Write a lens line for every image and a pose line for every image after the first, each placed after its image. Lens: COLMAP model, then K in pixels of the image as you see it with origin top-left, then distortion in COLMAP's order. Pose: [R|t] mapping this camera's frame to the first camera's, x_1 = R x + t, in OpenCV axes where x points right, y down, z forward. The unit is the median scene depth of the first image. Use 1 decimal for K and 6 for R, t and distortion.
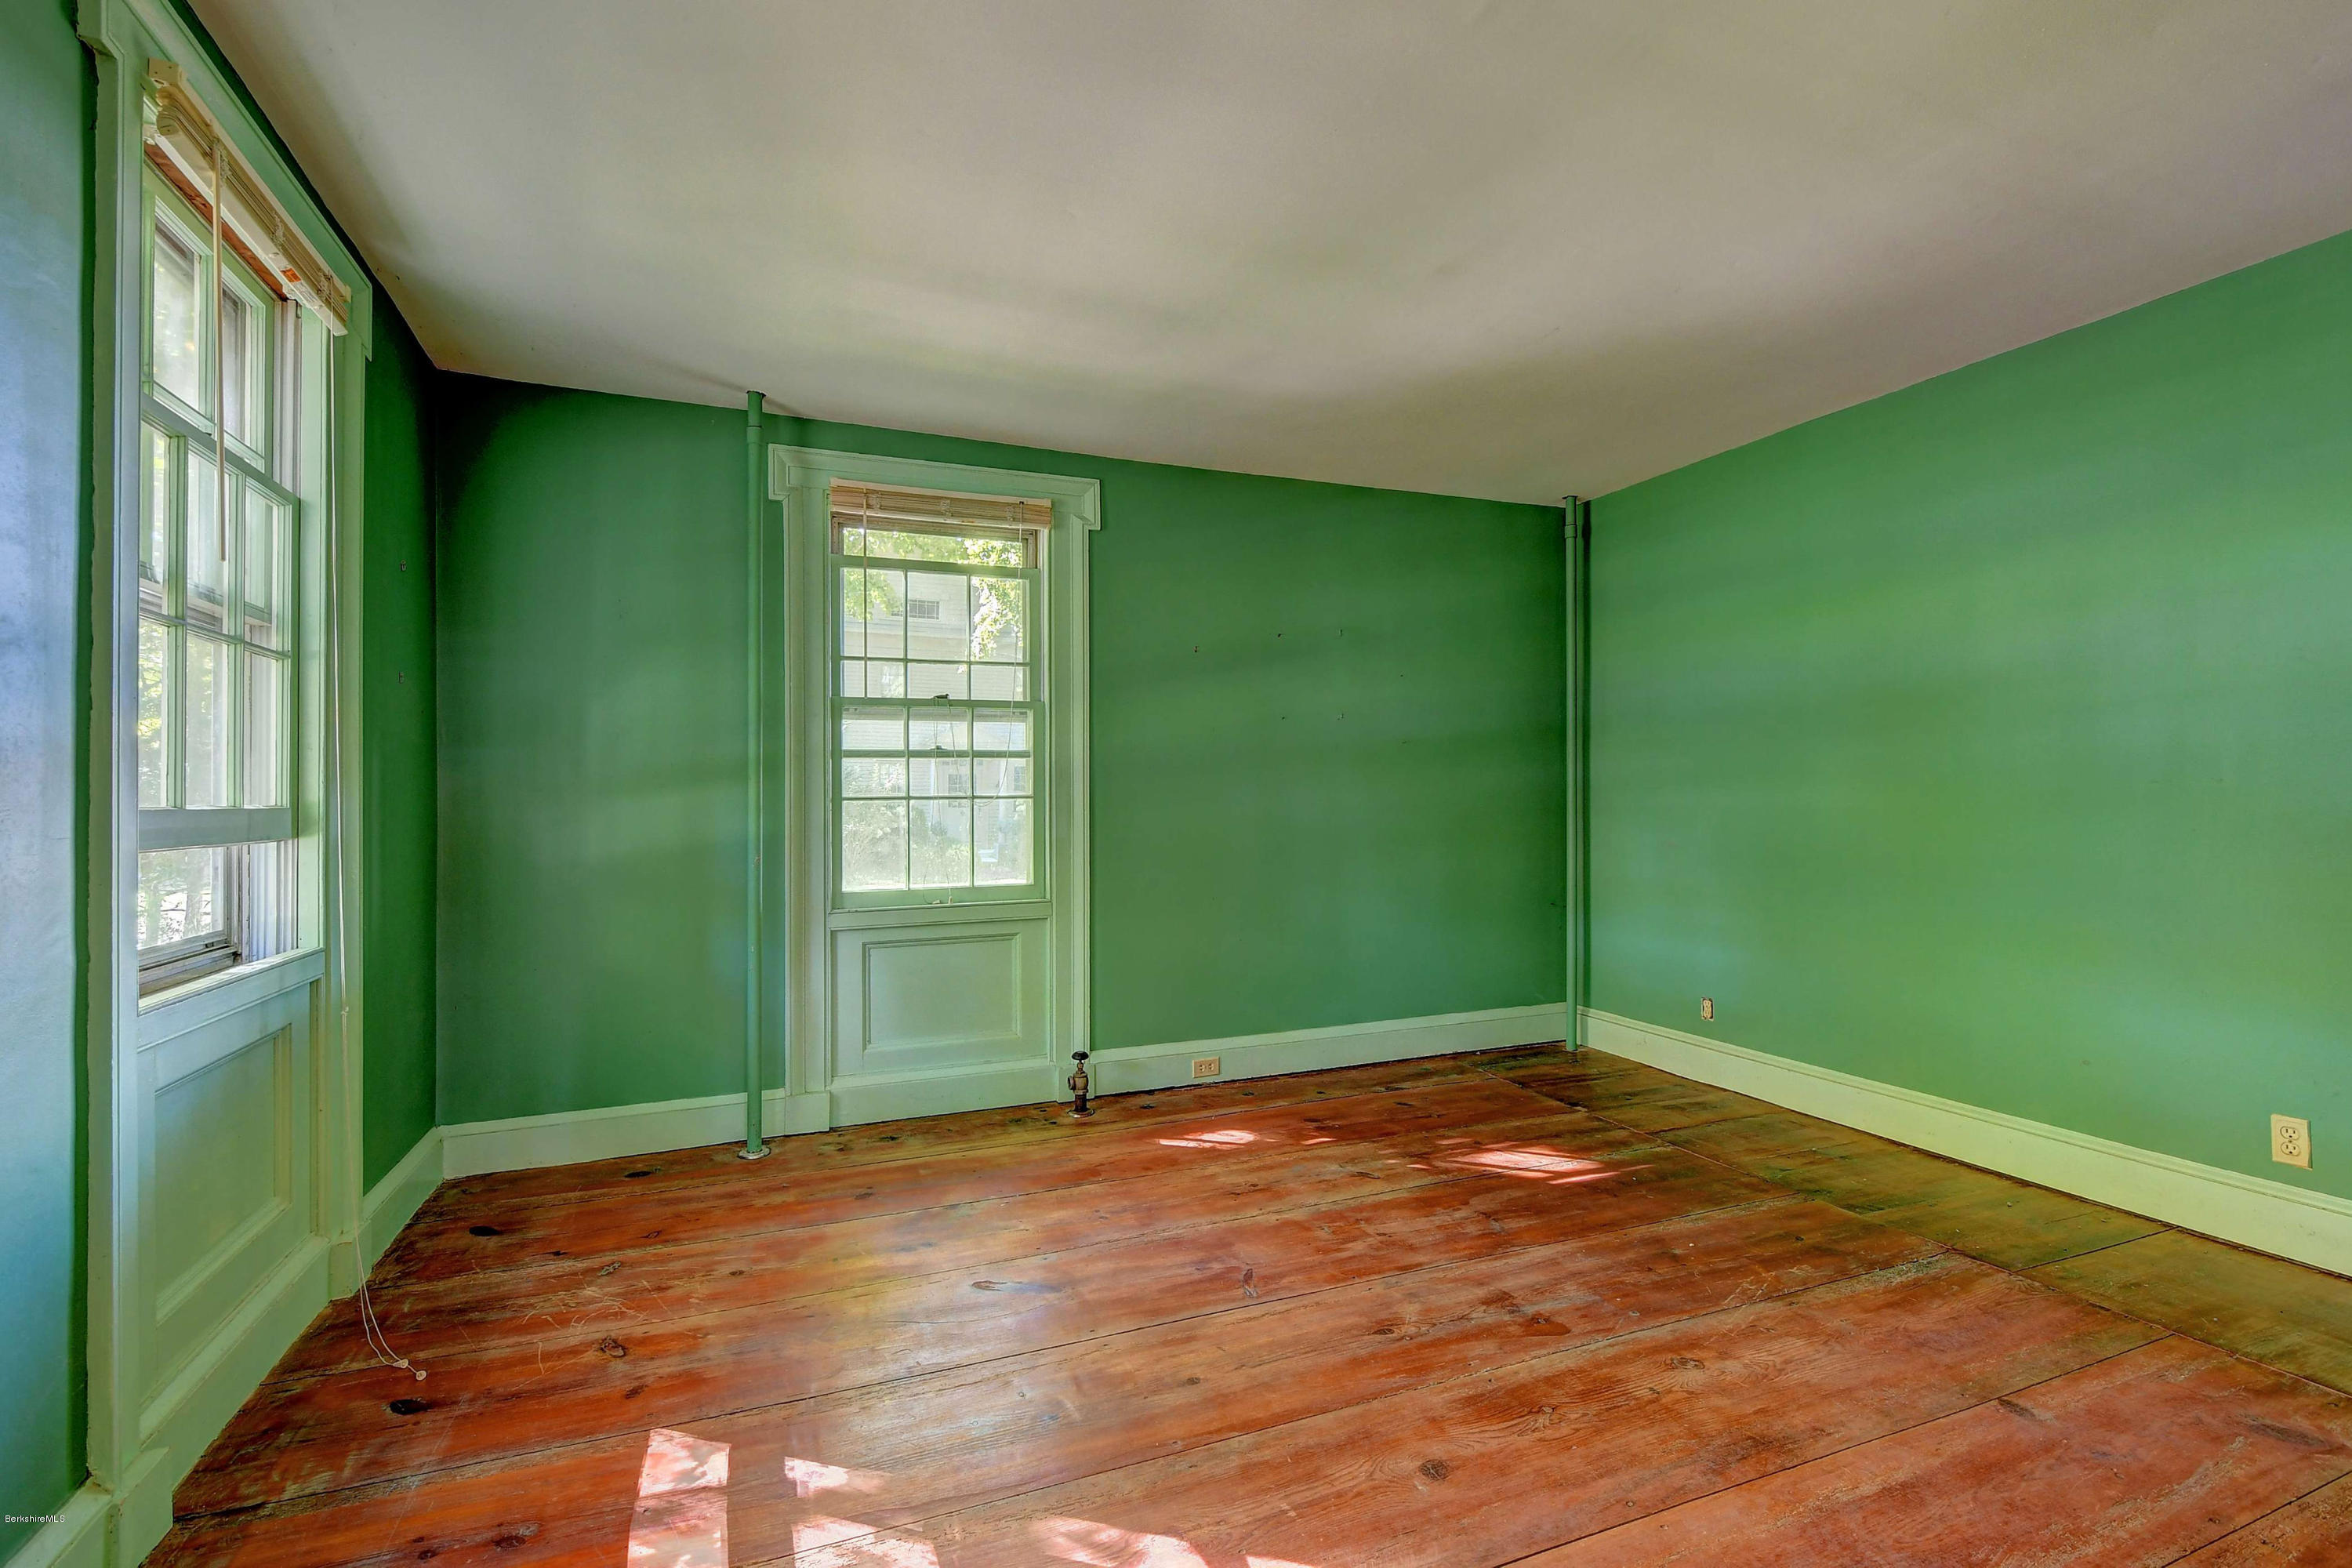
lens RADIAL K [[1047.7, 0, 1171.2], [0, 1047.7, 780.5], [0, 0, 1]] dist [0.011124, -0.003676]
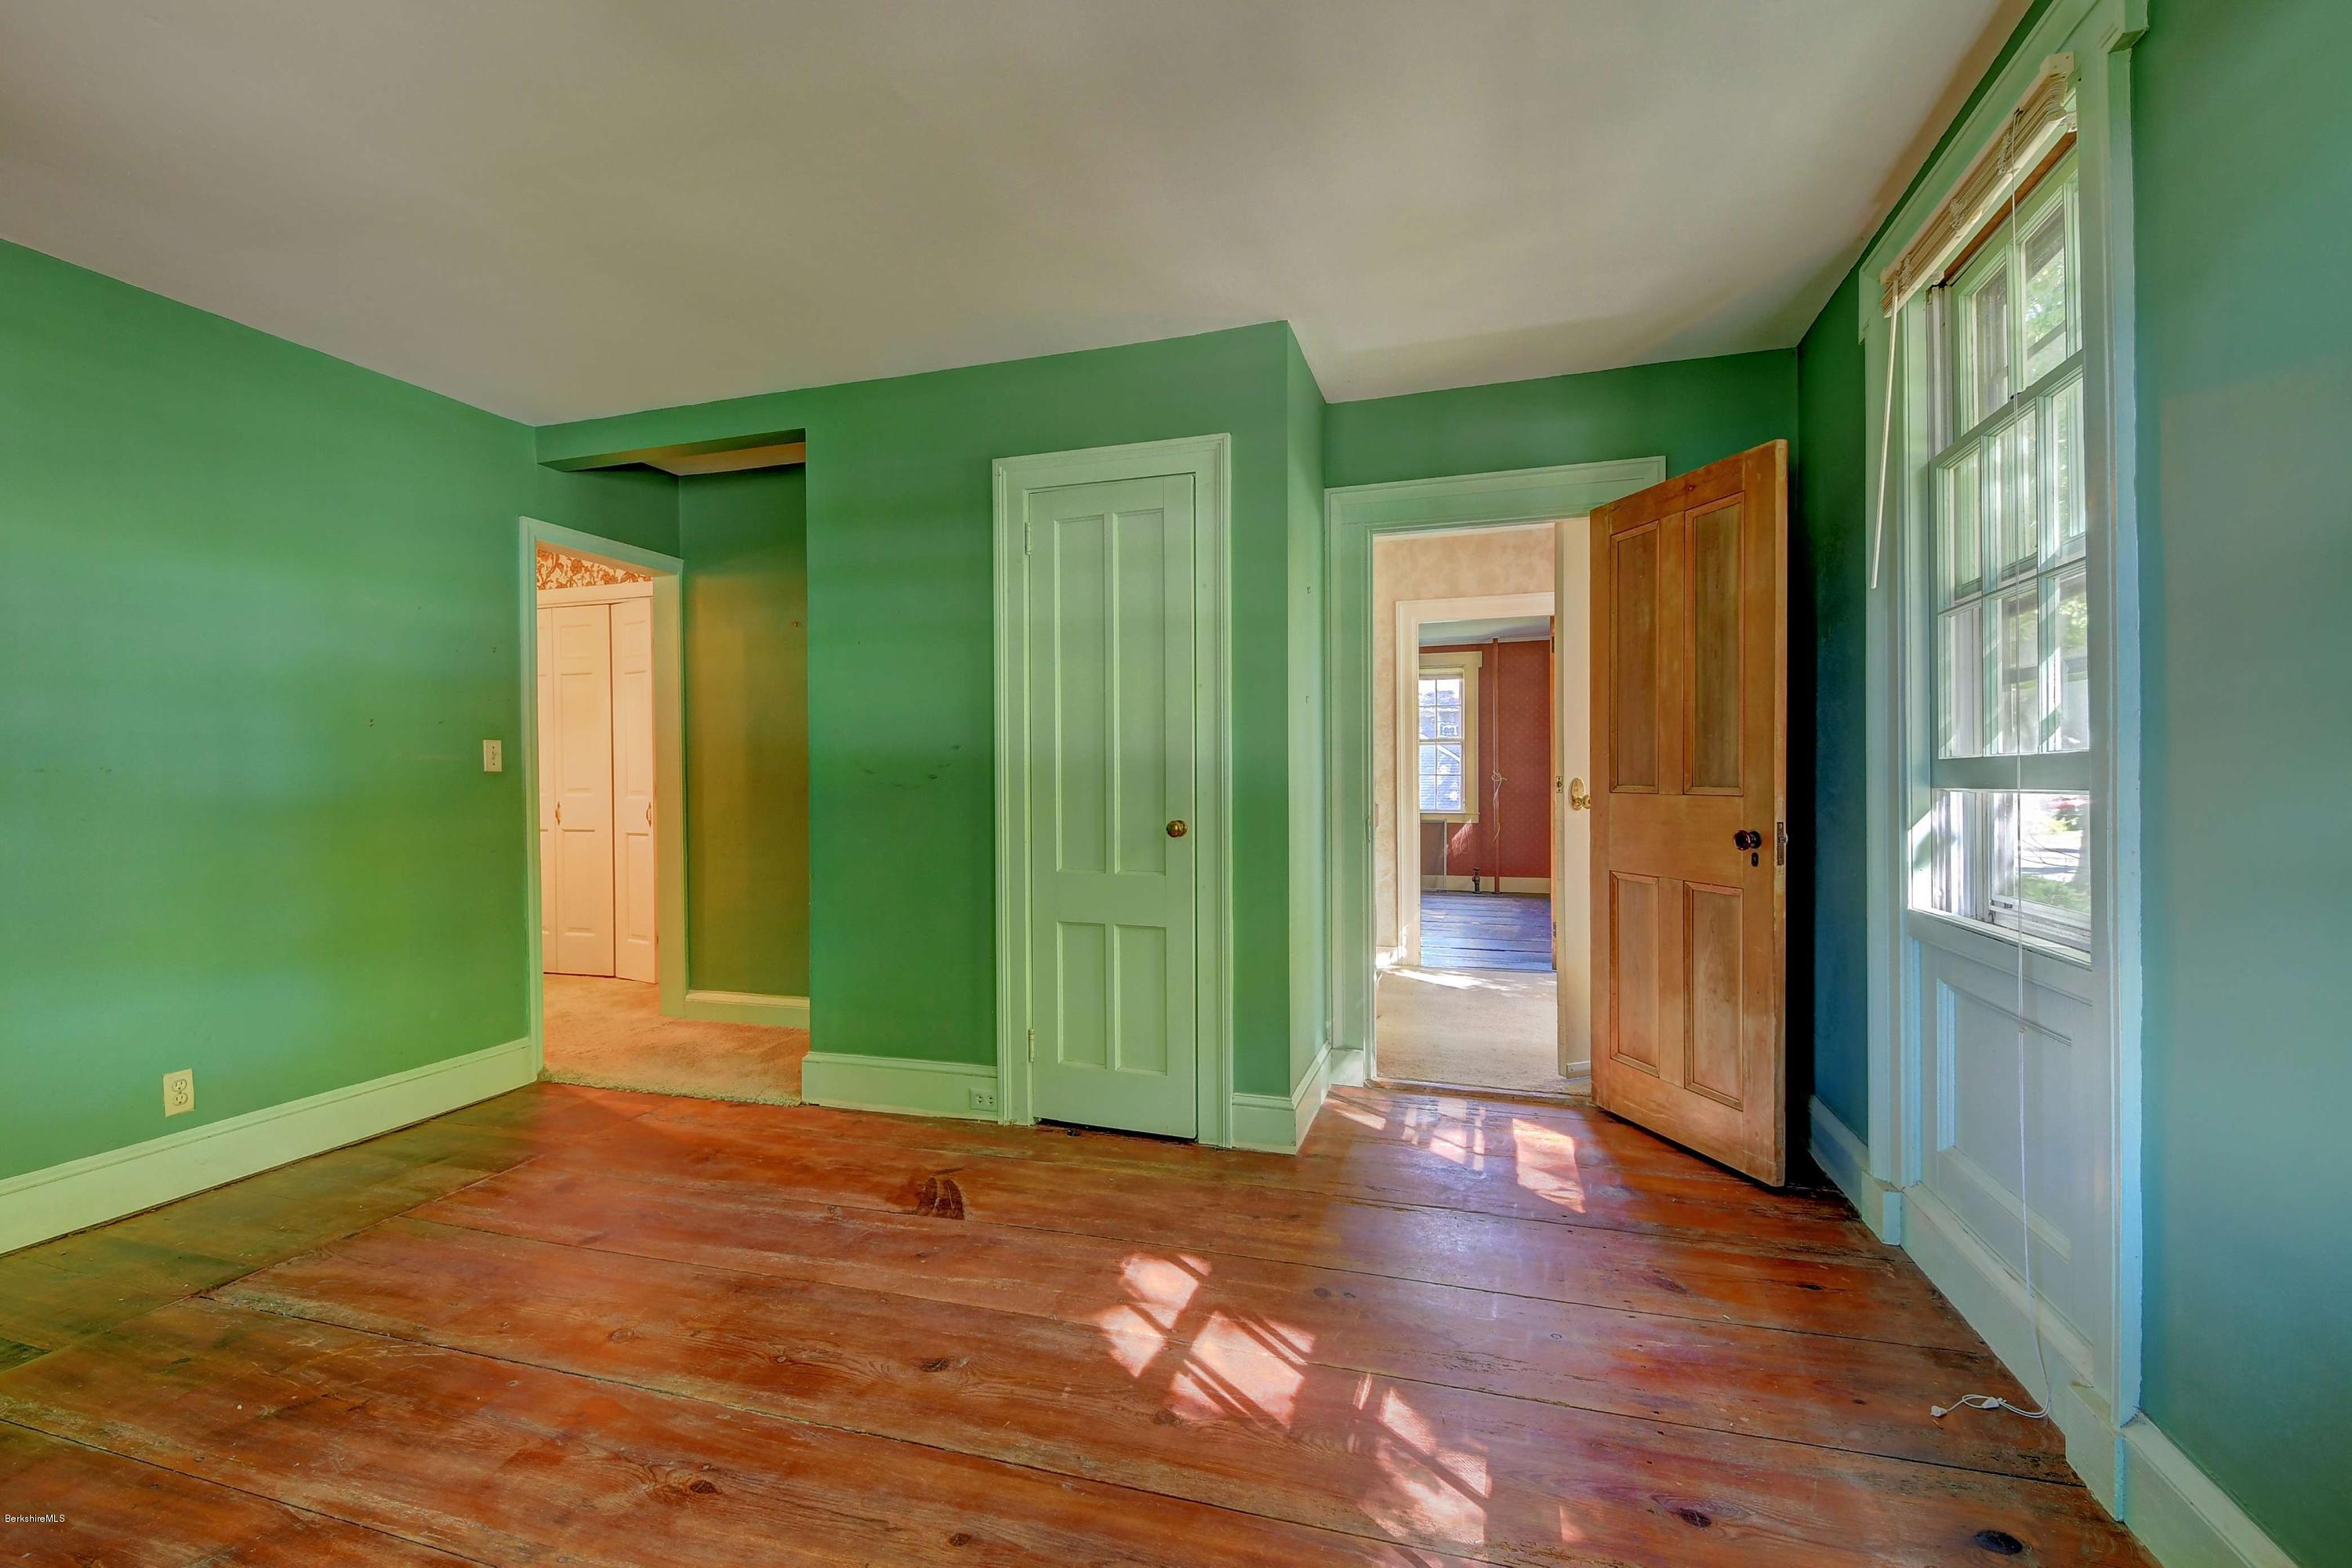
lens RADIAL K [[1047.7, 0, 1167.6], [0, 1047.7, 790.8], [0, 0, 1]] dist [0.011124, -0.003676]
pose [[-0.777907, 0.008399, 0.628323, -0.503755], [0.000786, 0.999923, -0.012394, 0.038190], [-0.628378, -0.009148, -0.777854, 1.316893]]
